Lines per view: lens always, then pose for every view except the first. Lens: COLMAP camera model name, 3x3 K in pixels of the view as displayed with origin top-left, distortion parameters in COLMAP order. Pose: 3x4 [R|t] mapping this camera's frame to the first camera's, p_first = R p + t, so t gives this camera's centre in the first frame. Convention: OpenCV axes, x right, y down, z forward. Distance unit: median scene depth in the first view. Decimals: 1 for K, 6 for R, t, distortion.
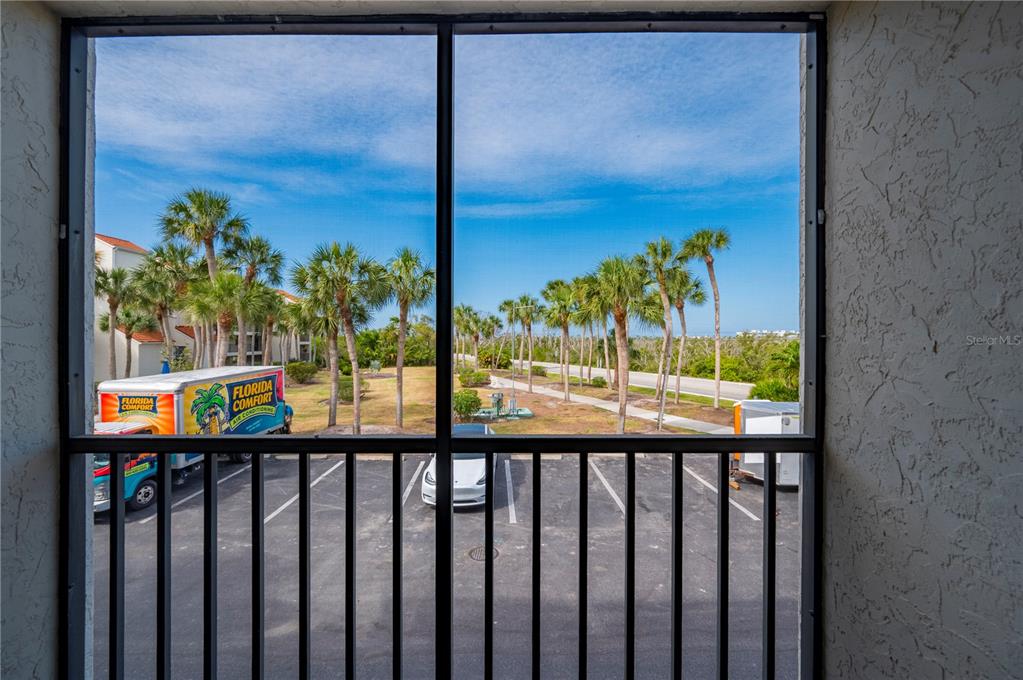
lens RADIAL K [[407.8, 0, 516.8], [0, 407.8, 337.5], [0, 0, 1]] dist [-0.001359, -0.000340]
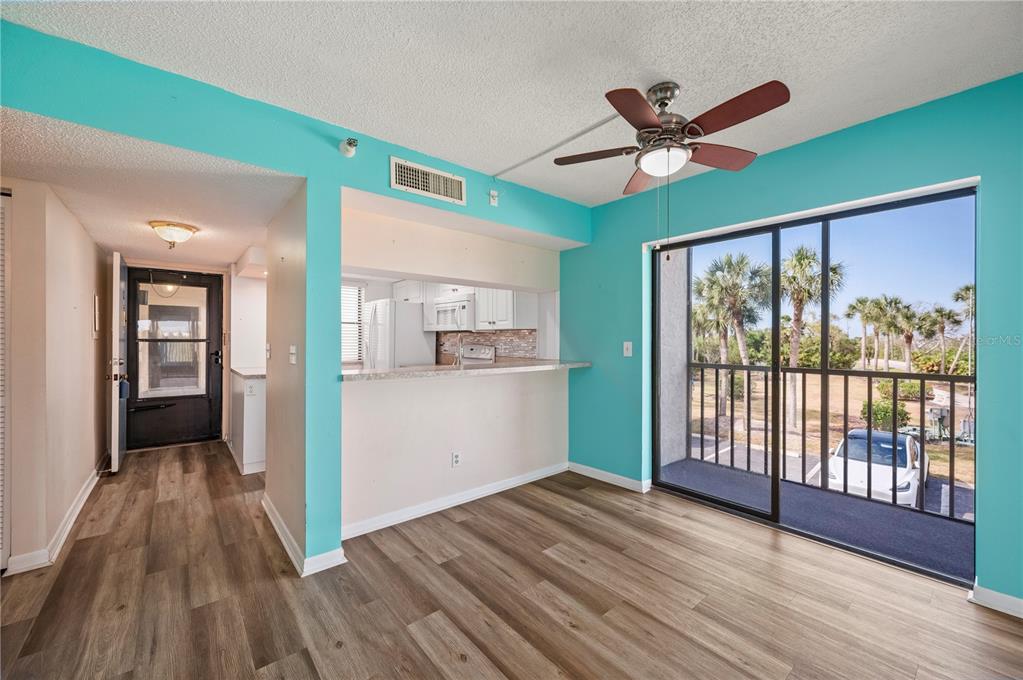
lens RADIAL K [[407.8, 0, 512.7], [0, 407.8, 338.9], [0, 0, 1]] dist [-0.001359, -0.000340]
pose [[0.638457, 0.000476, -0.769657, 0.032574], [0.000400, 0.999999, 0.000949, 0.002370], [0.769657, -0.000914, 0.638457, -0.129519]]
